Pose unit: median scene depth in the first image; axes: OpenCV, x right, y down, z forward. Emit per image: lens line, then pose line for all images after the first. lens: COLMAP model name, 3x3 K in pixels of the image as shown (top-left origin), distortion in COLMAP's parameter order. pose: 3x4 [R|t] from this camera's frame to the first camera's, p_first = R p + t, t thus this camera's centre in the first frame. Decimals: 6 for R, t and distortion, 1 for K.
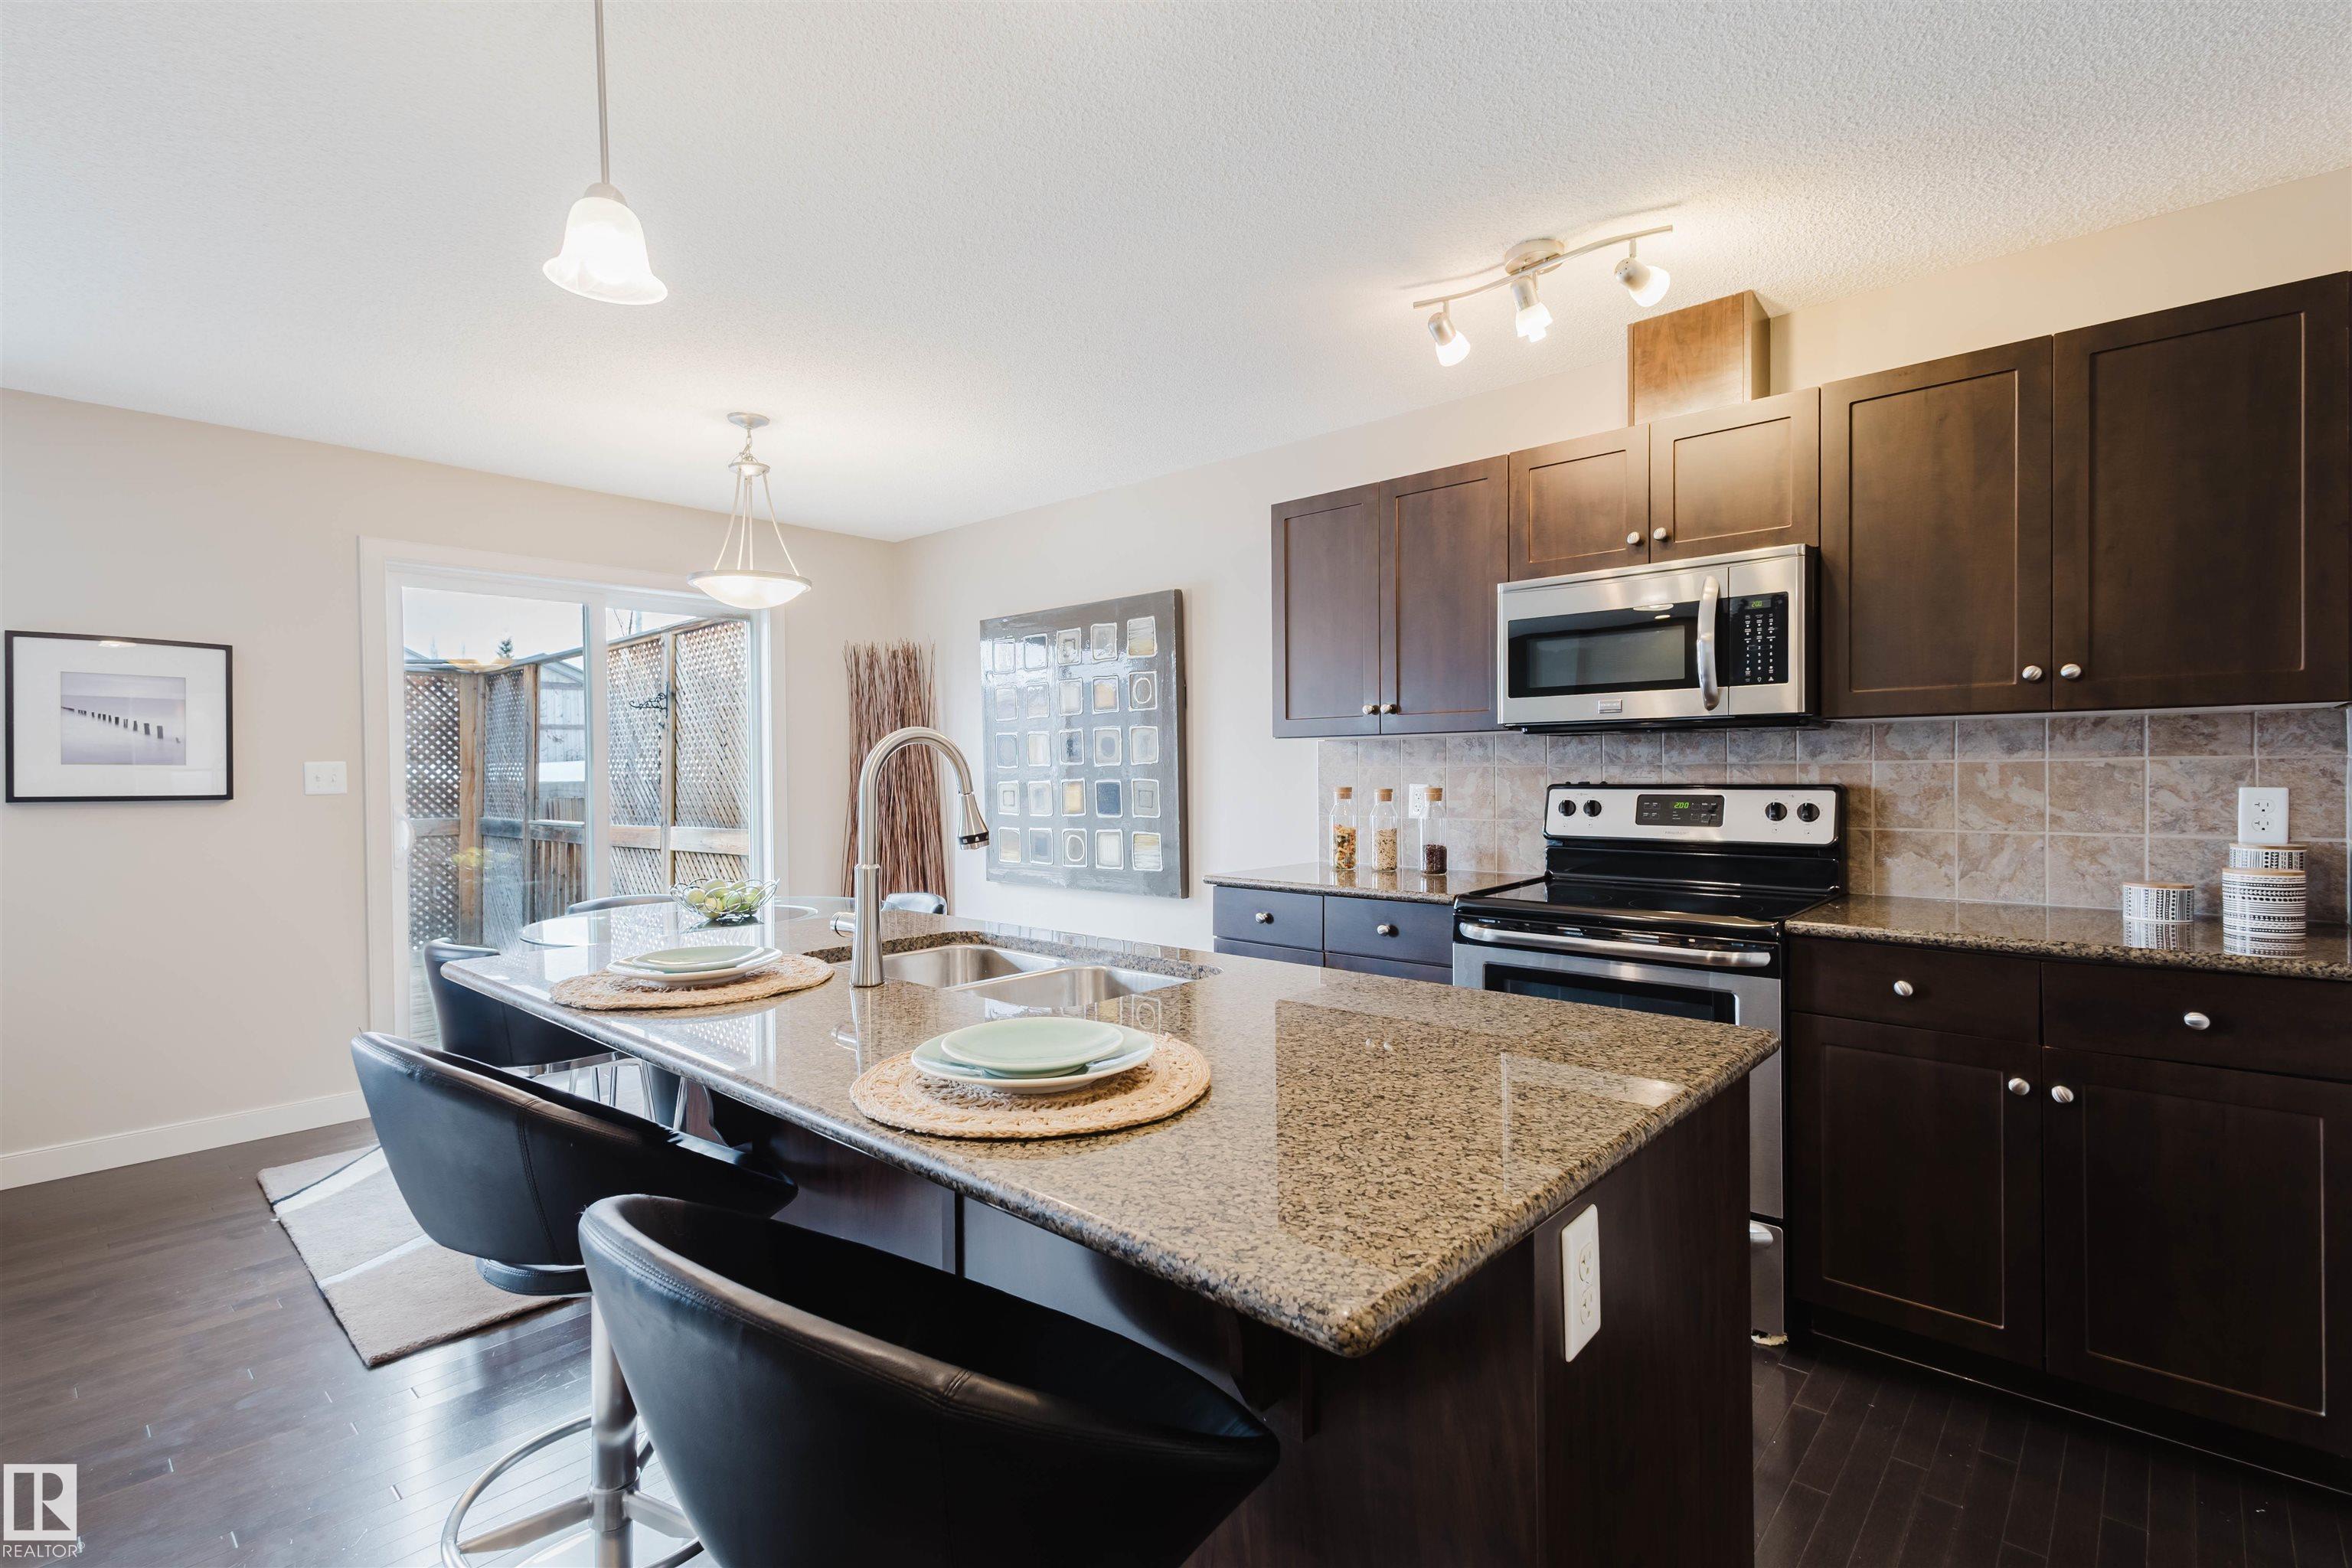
lens RADIAL K [[1082.8, 0, 1170.5], [0, 1082.8, 778.5], [0, 0, 1]] dist [0.015419, -0.002978]
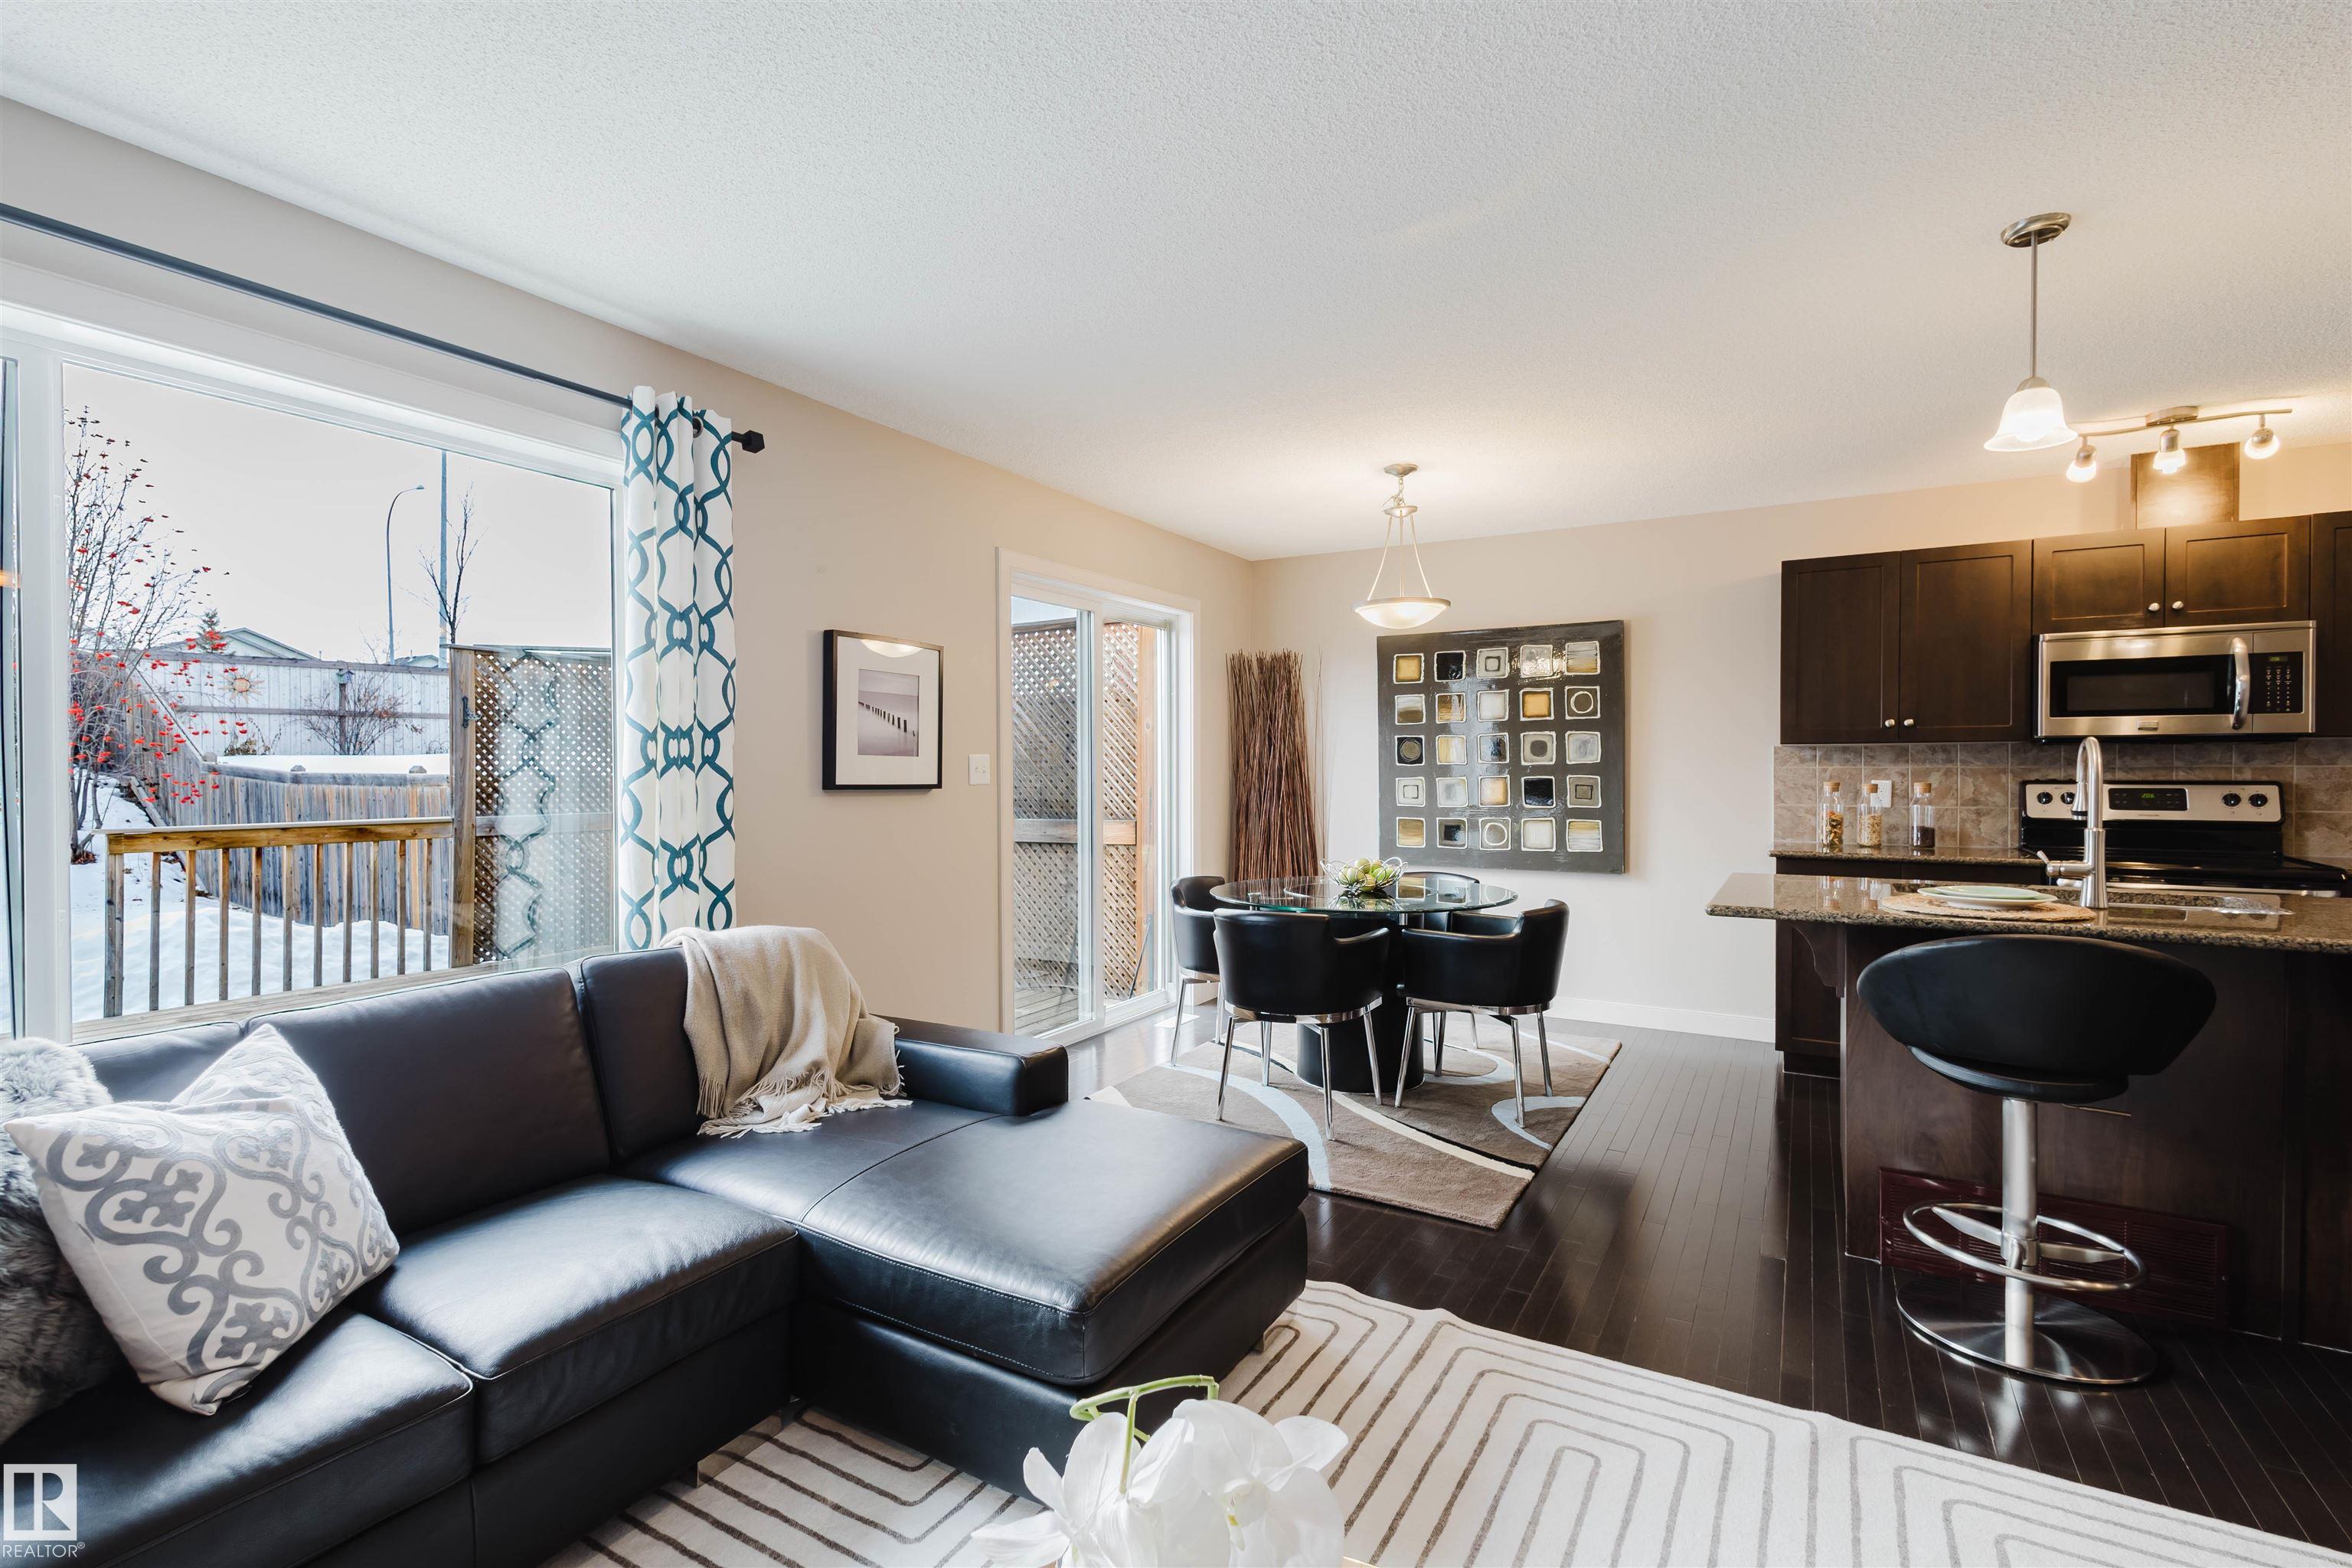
lens RADIAL K [[1082.8, 0, 1173.2], [0, 1082.8, 776.7], [0, 0, 1]] dist [0.015419, -0.002978]
pose [[0.977732, 0.006504, 0.209757, -1.051735], [-0.006152, 0.999978, -0.002328, 0.010810], [-0.209768, 0.000986, 0.977751, -0.123063]]
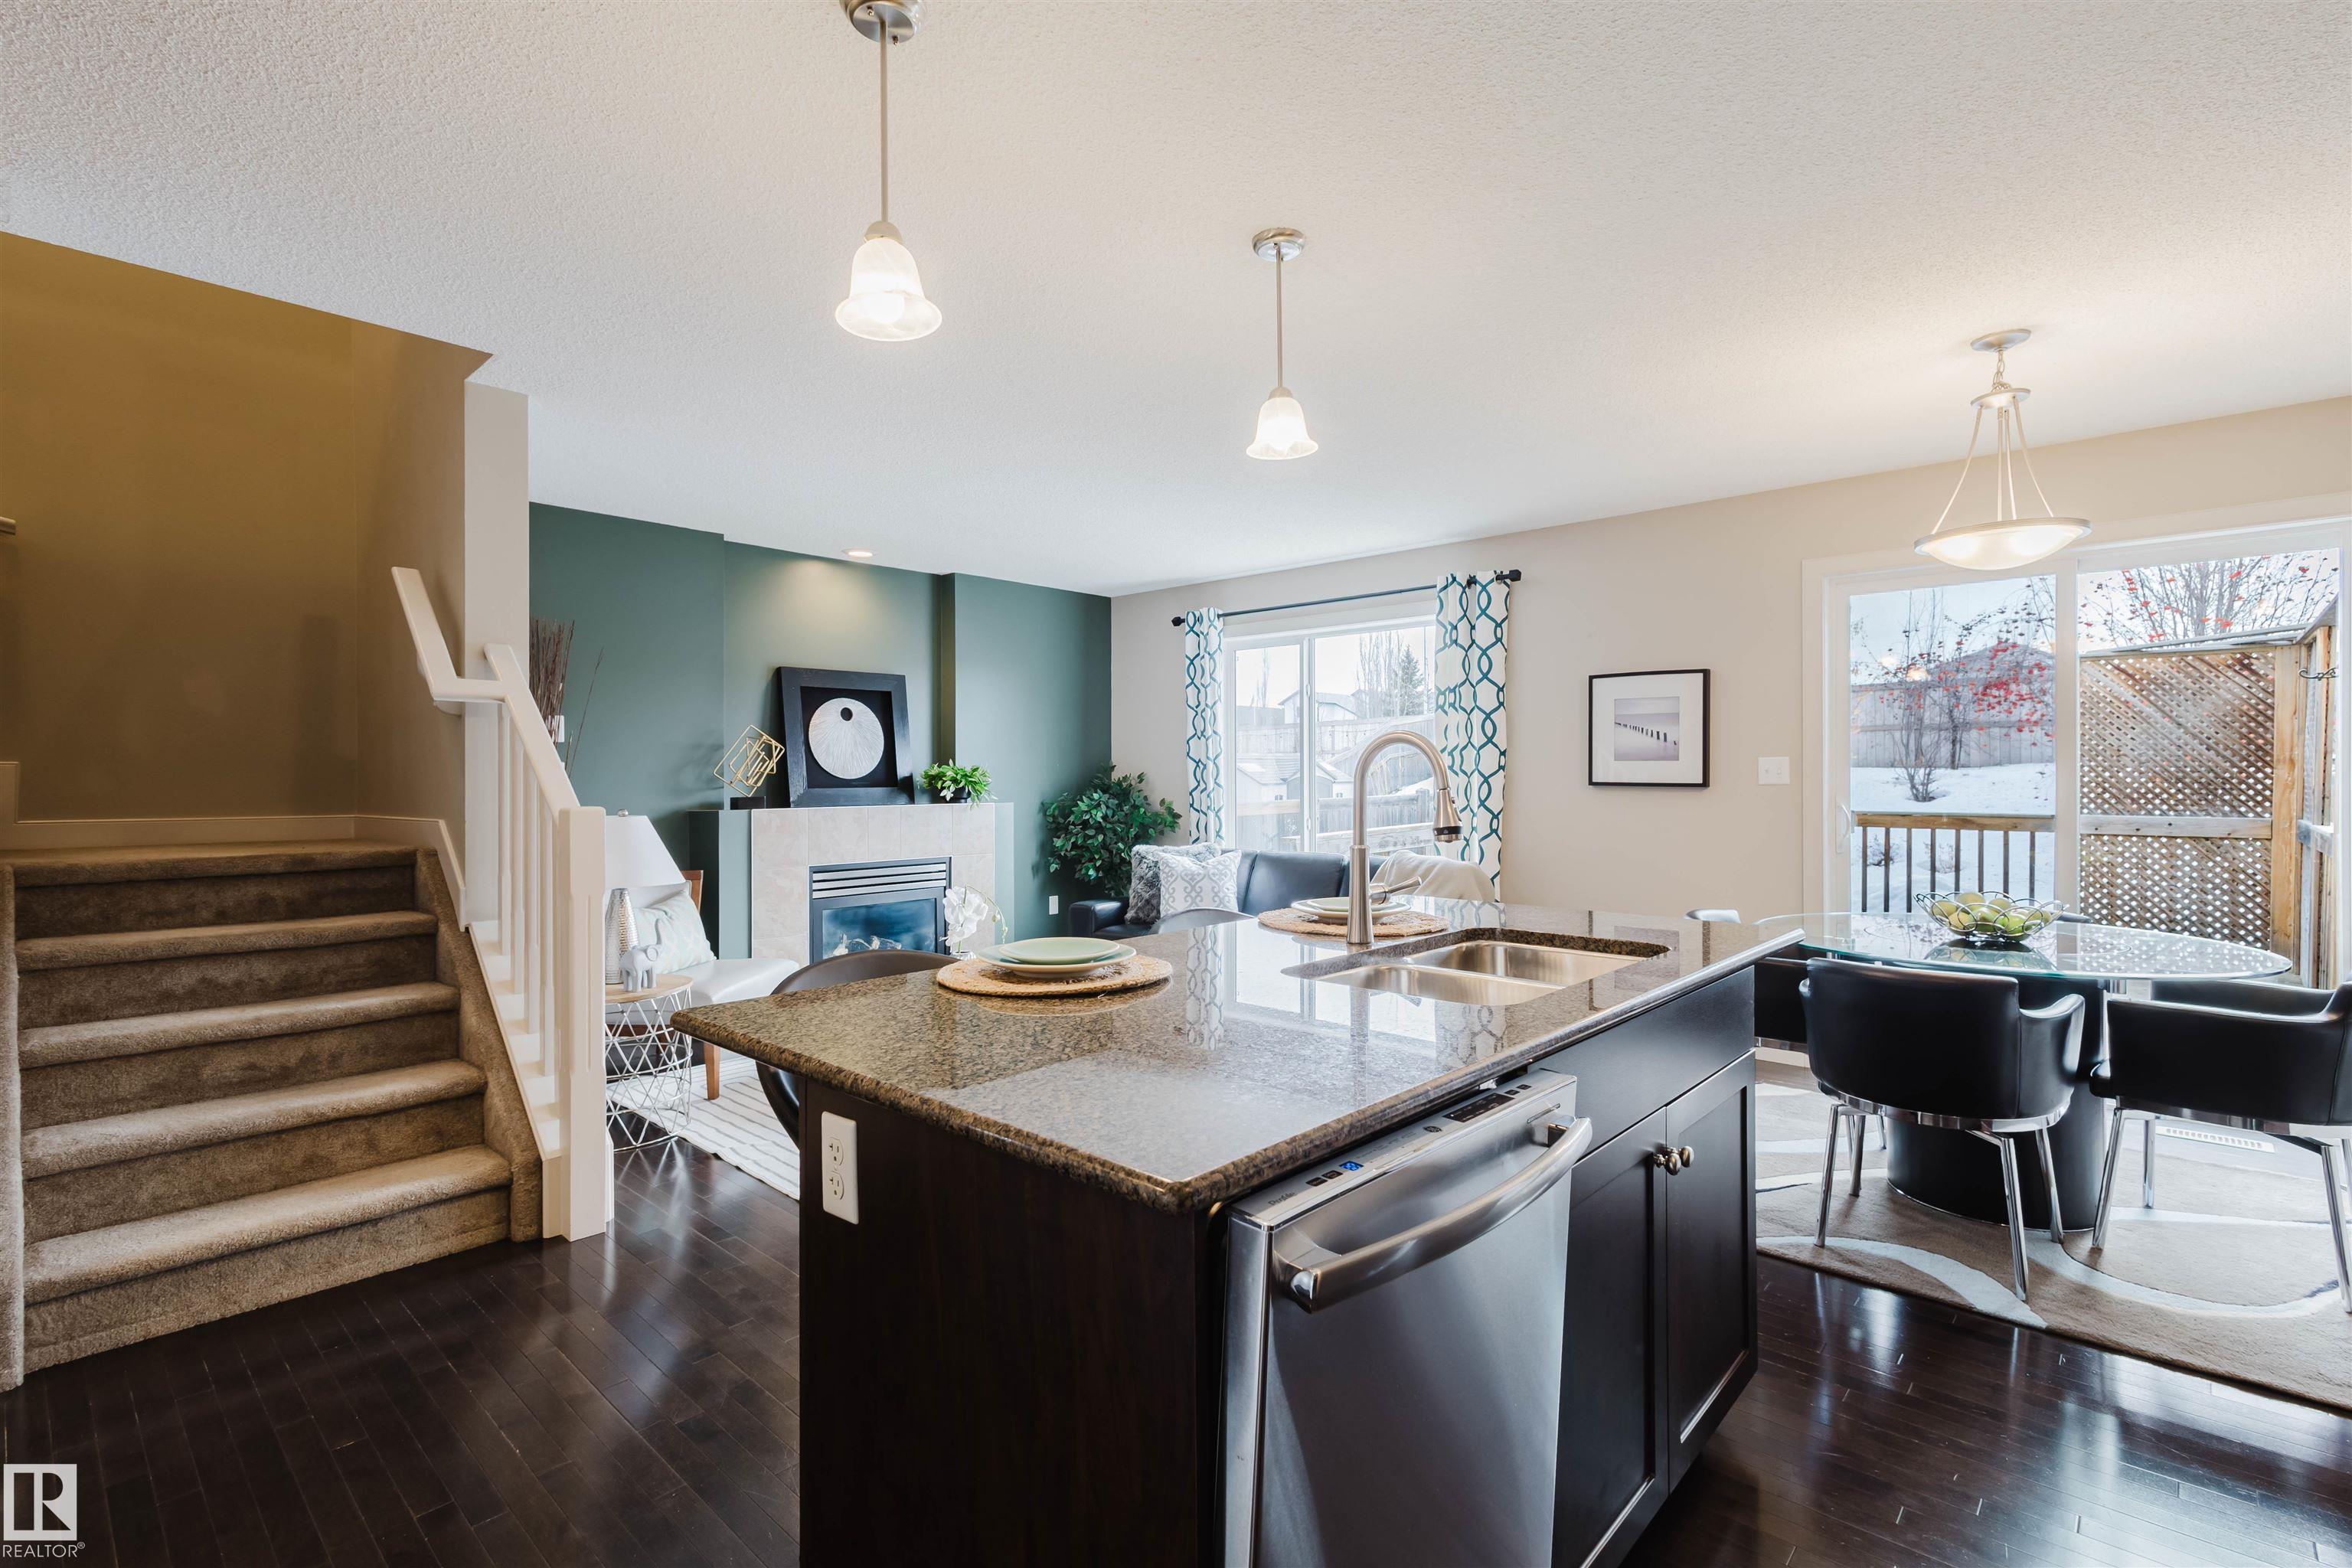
lens RADIAL K [[1082.8, 0, 1172.0], [0, 1082.8, 777.4], [0, 0, 1]] dist [0.015419, -0.002978]
pose [[-0.004540, 0.011444, -0.999924, 0.540344], [-0.003733, 0.999927, 0.011461, -0.005672], [0.999983, 0.003785, -0.004497, 0.450515]]
